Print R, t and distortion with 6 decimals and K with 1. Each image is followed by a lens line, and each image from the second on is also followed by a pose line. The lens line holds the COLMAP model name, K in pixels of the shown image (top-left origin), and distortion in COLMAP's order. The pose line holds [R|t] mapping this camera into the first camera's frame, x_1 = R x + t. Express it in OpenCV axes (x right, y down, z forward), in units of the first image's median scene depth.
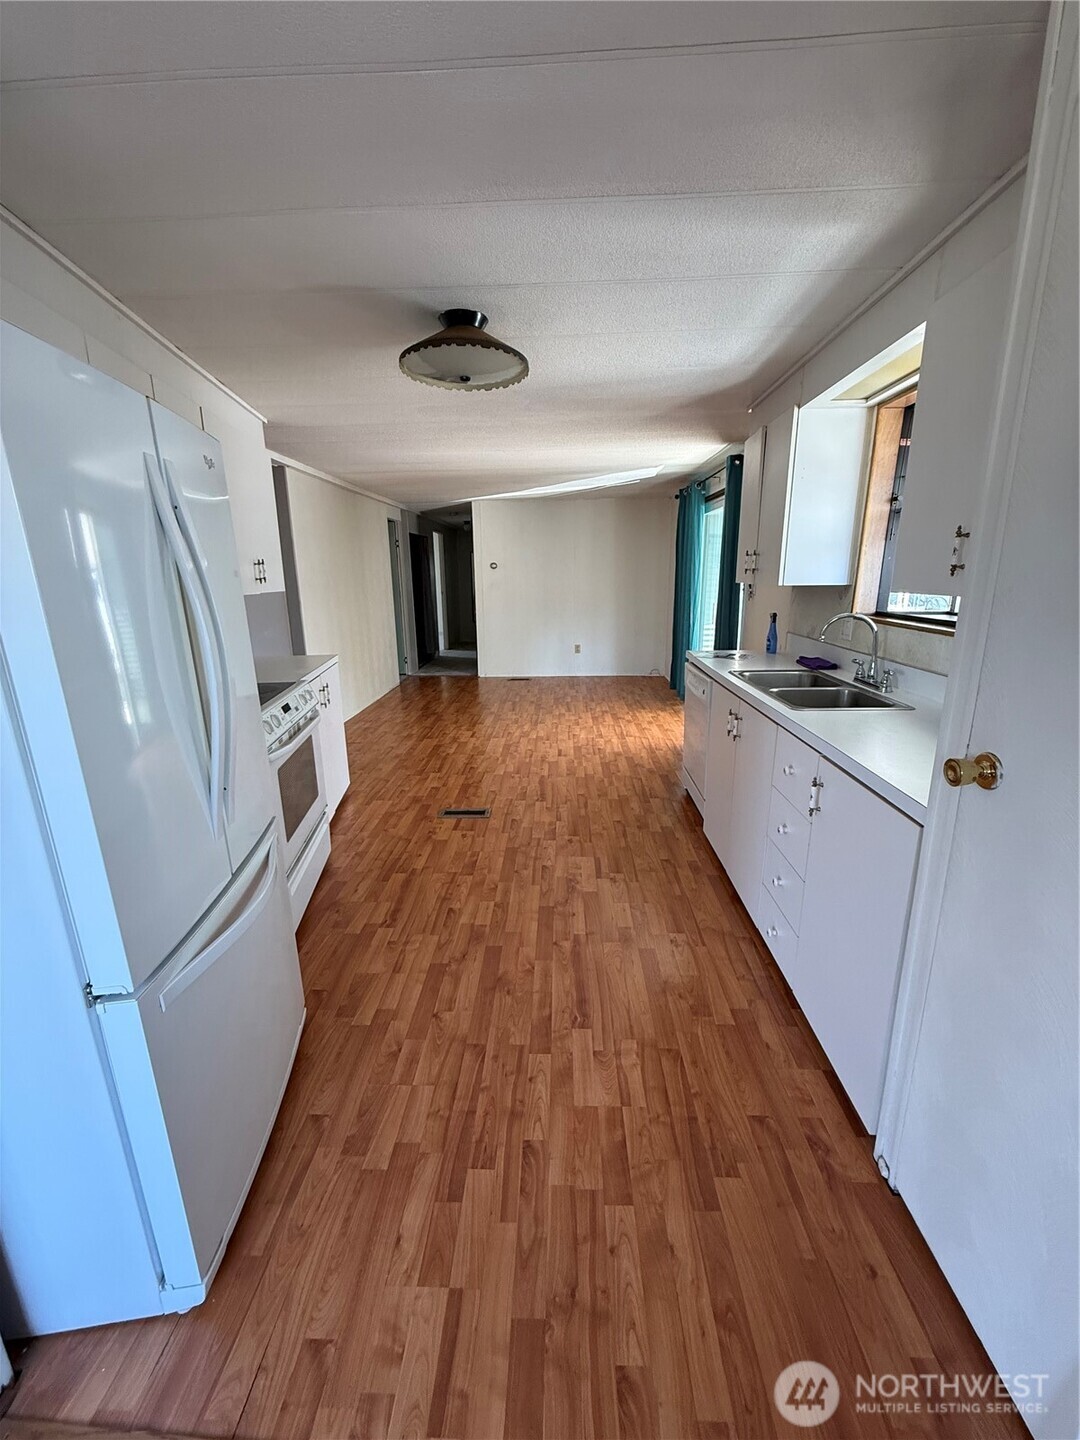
lens RADIAL K [[573.6, 0, 537.7], [0, 573.6, 721.3], [0, 0, 1]] dist [0.000368, -0.000279]
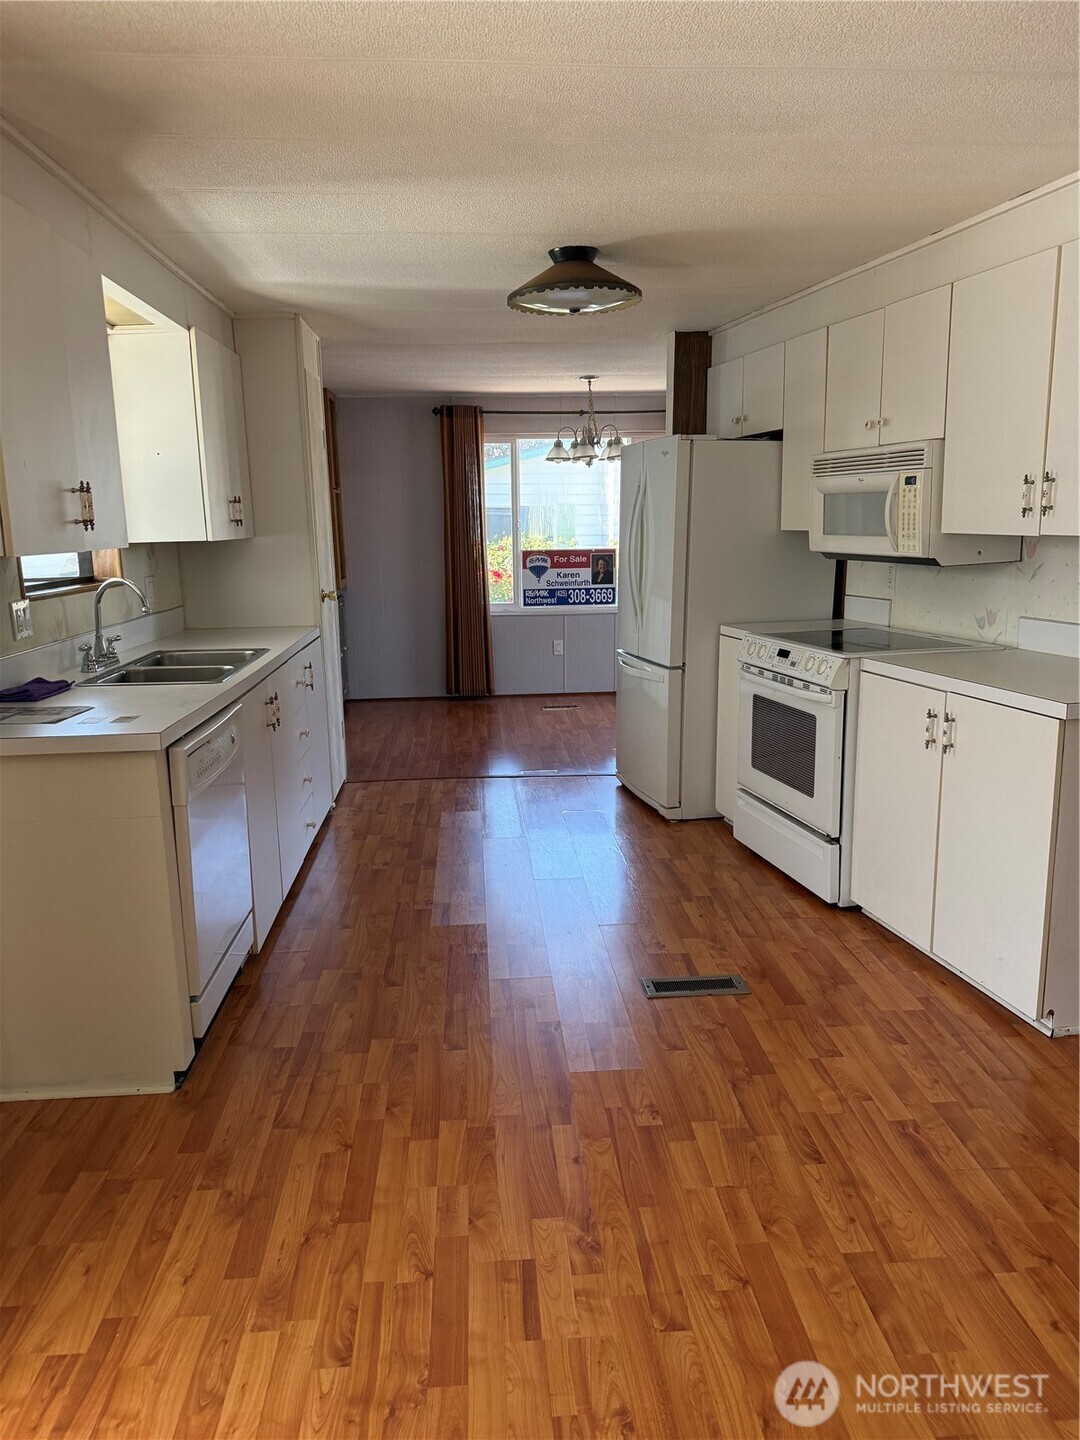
lens RADIAL K [[995.2, 0, 536.8], [0, 995.2, 724.8], [0, 0, 1]] dist [0.010661, -0.000817]
pose [[-0.993655, 0.053306, -0.099038, 0.071105], [0.004387, 0.898251, 0.439460, -0.365971], [0.112386, 0.436238, -0.892786, 1.425943]]
